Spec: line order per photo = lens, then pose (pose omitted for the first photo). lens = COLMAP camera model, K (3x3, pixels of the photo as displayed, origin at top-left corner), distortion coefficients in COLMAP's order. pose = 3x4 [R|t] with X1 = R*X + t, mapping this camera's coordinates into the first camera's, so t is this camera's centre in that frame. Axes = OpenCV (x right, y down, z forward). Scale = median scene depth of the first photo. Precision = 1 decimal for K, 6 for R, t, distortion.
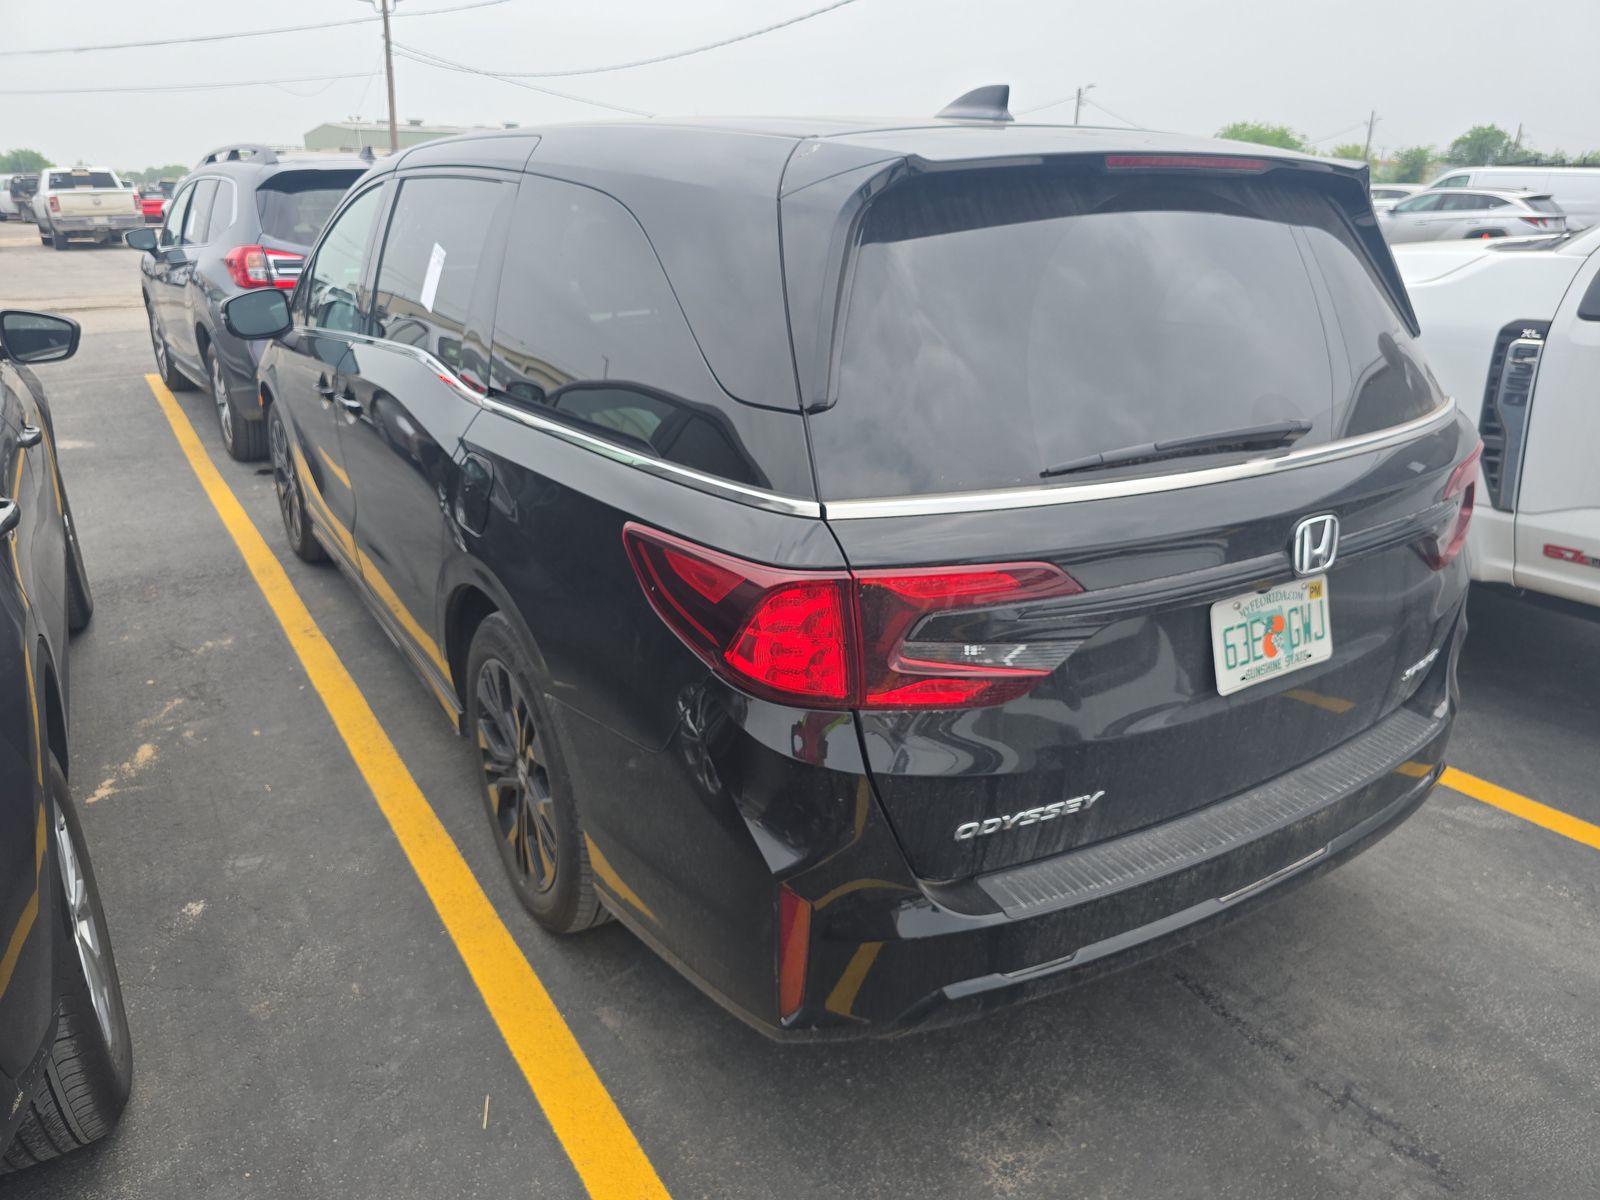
lens RADIAL K [[1084.1, 0, 800.0], [0, 1084.1, 600.0], [0, 0, 1]] dist [0.056631, -0.058116]
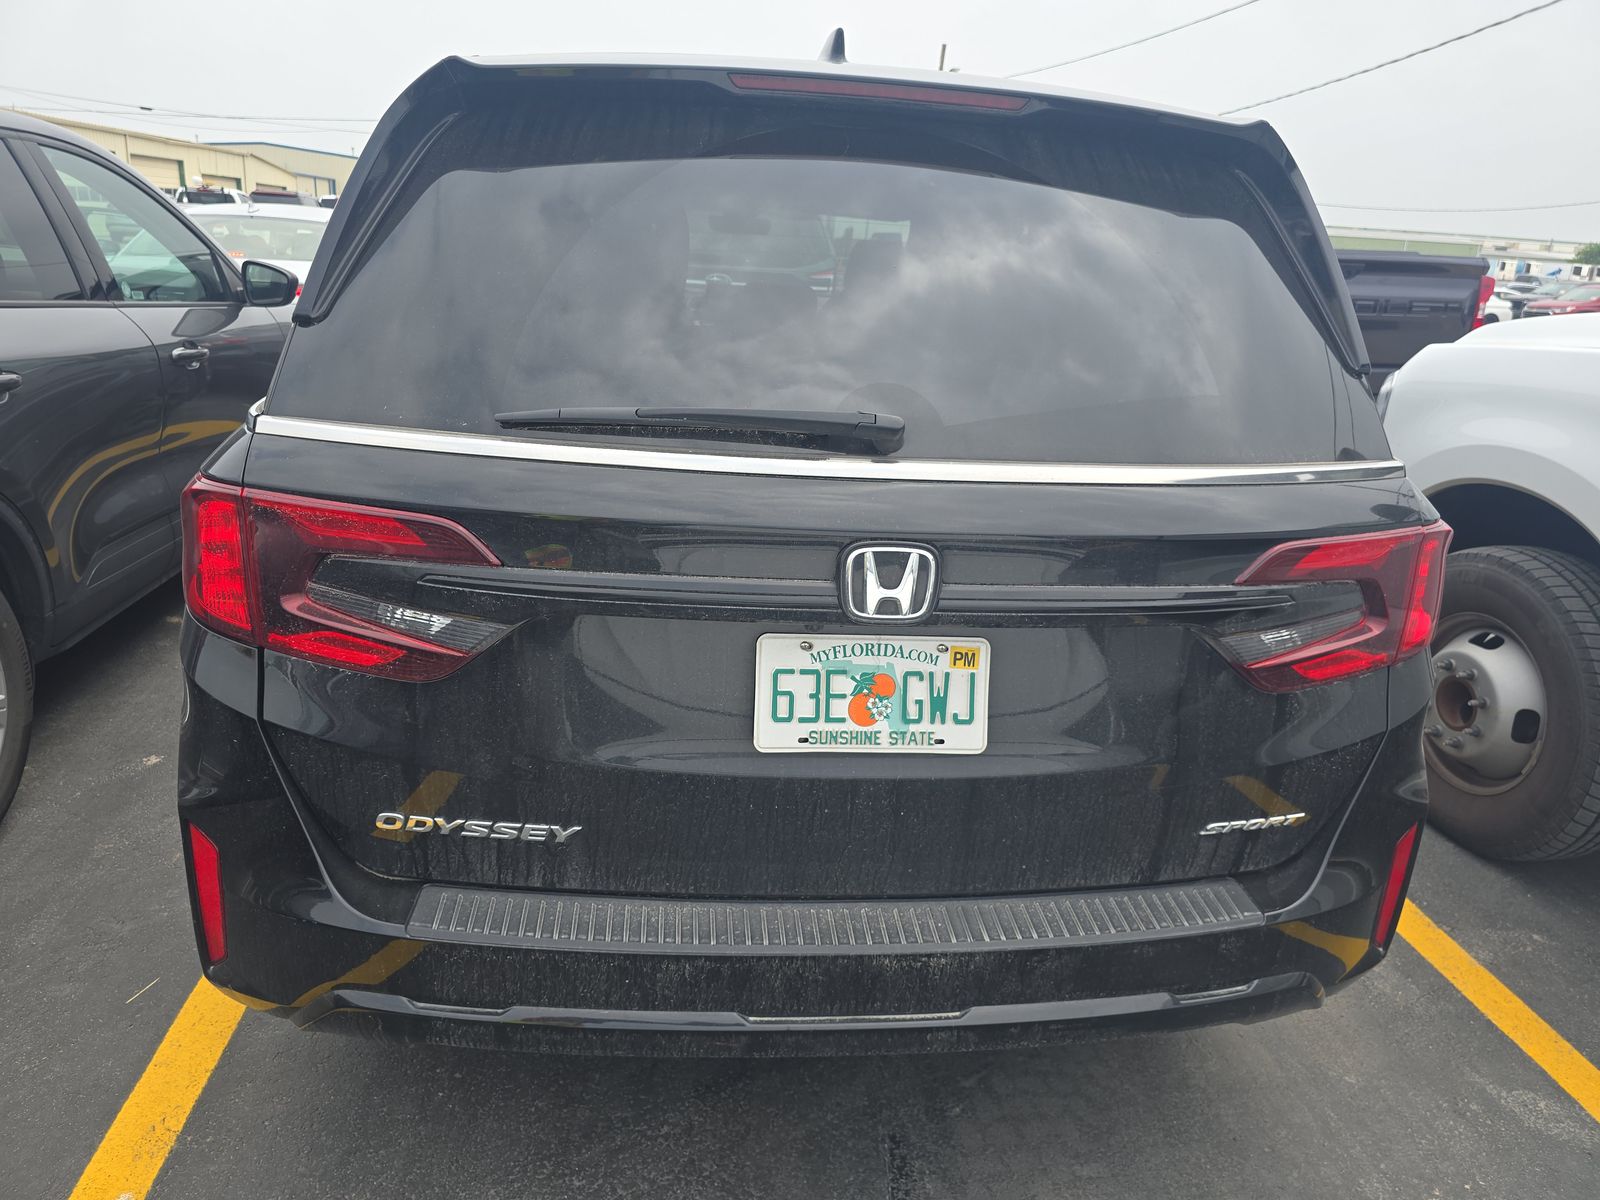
lens RADIAL K [[1084.1, 0, 800.0], [0, 1084.1, 600.0], [0, 0, 1]] dist [0.056631, -0.058116]
pose [[0.895594, 0.185246, -0.404470, 0.698425], [-0.206738, 0.978348, -0.009688, -0.017810], [0.393918, 0.092296, 0.914500, 0.284802]]
